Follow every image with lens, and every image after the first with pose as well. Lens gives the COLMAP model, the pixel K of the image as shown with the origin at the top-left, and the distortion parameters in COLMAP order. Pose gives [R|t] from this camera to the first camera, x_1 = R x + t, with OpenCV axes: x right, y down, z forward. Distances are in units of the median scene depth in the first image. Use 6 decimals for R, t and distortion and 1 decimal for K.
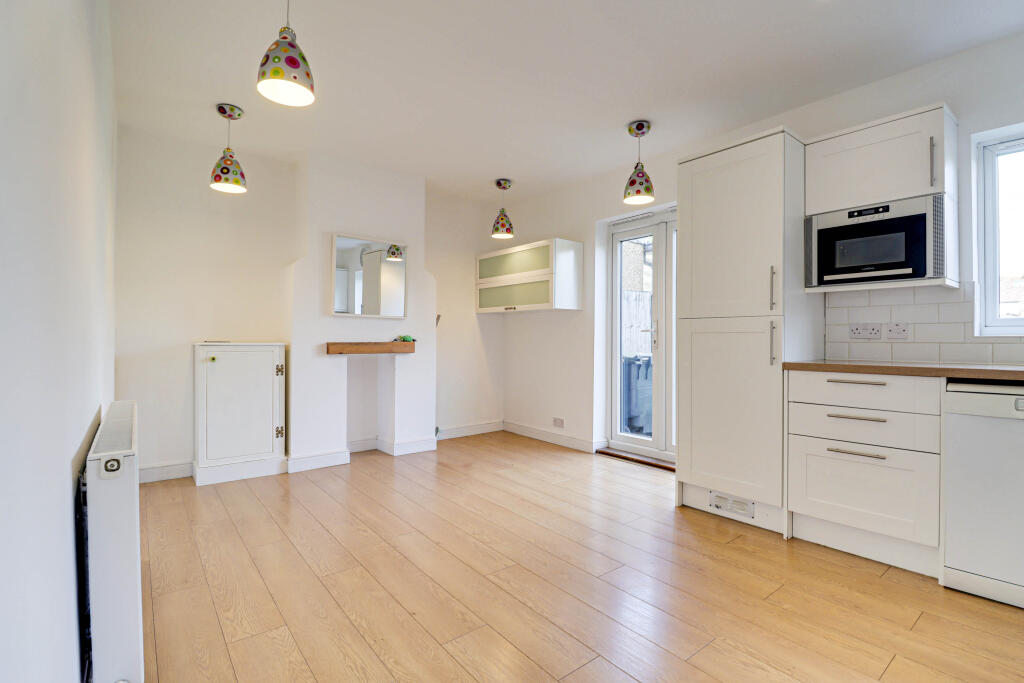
lens RADIAL K [[482.9, 0, 541.8], [0, 482.9, 341.8], [0, 0, 1]] dist [-0.013433, -0.005575]
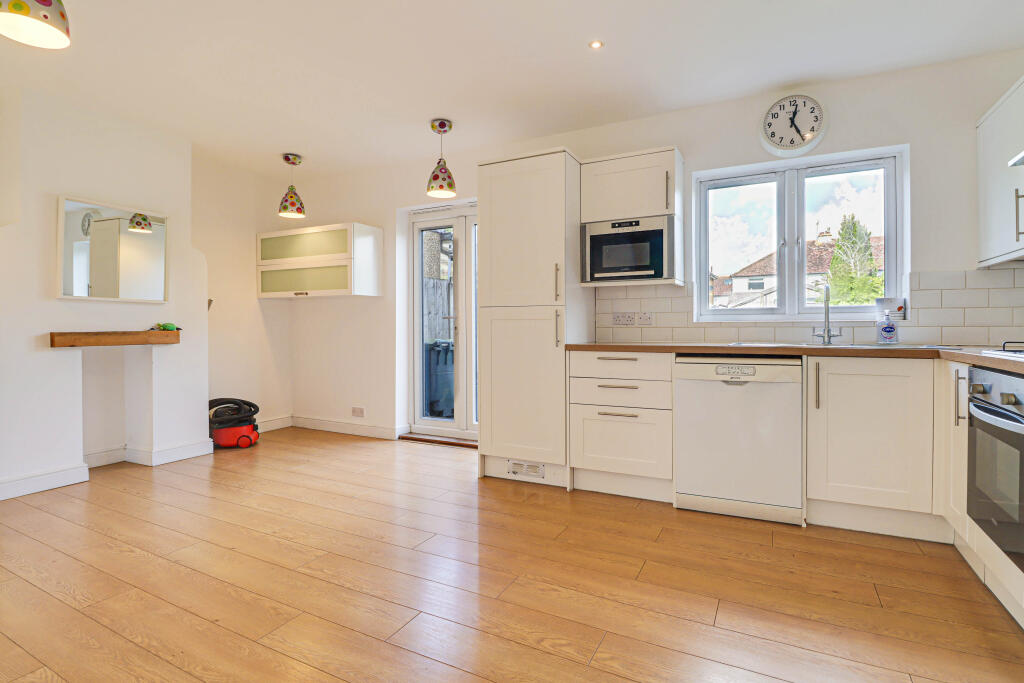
lens RADIAL K [[482.9, 0, 542.9], [0, 482.9, 333.0], [0, 0, 1]] dist [-0.013433, -0.005575]
pose [[0.912005, -0.011982, 0.410005, -0.040335], [0.008150, 0.999905, 0.011093, 0.000406], [-0.410099, -0.006775, 0.912016, -0.070162]]
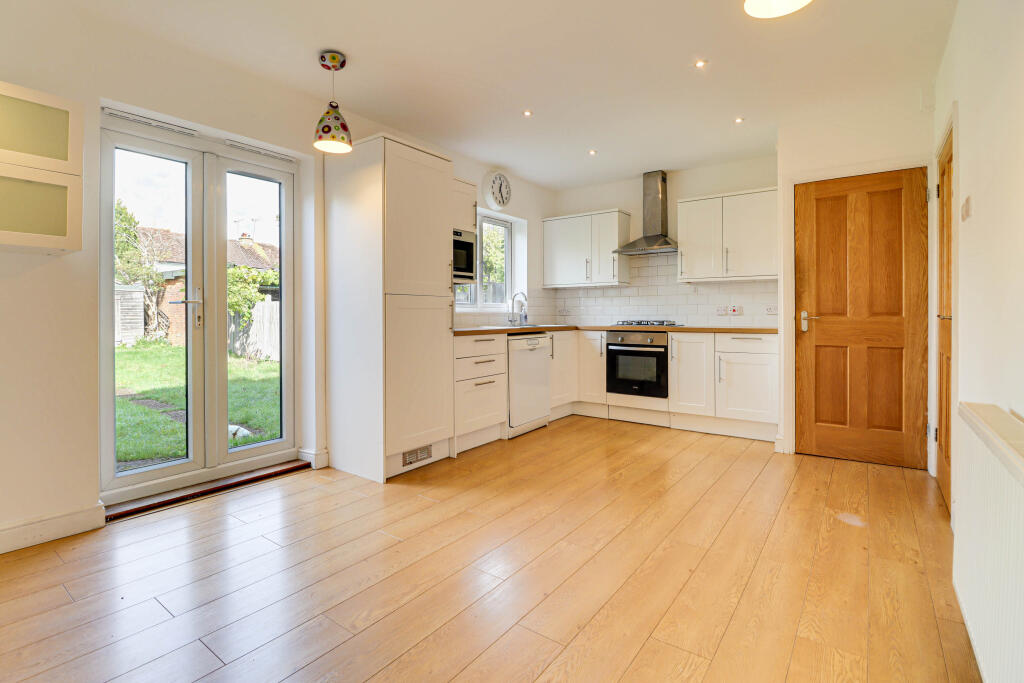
lens RADIAL K [[482.9, 0, 486.5], [0, 482.9, 316.2], [0, 0, 1]] dist [-0.013433, -0.005575]
pose [[-0.198028, -0.008586, 0.980159, -0.834371], [0.003067, 0.999951, 0.009379, -0.011577], [-0.980192, 0.004863, -0.197992, 1.128538]]
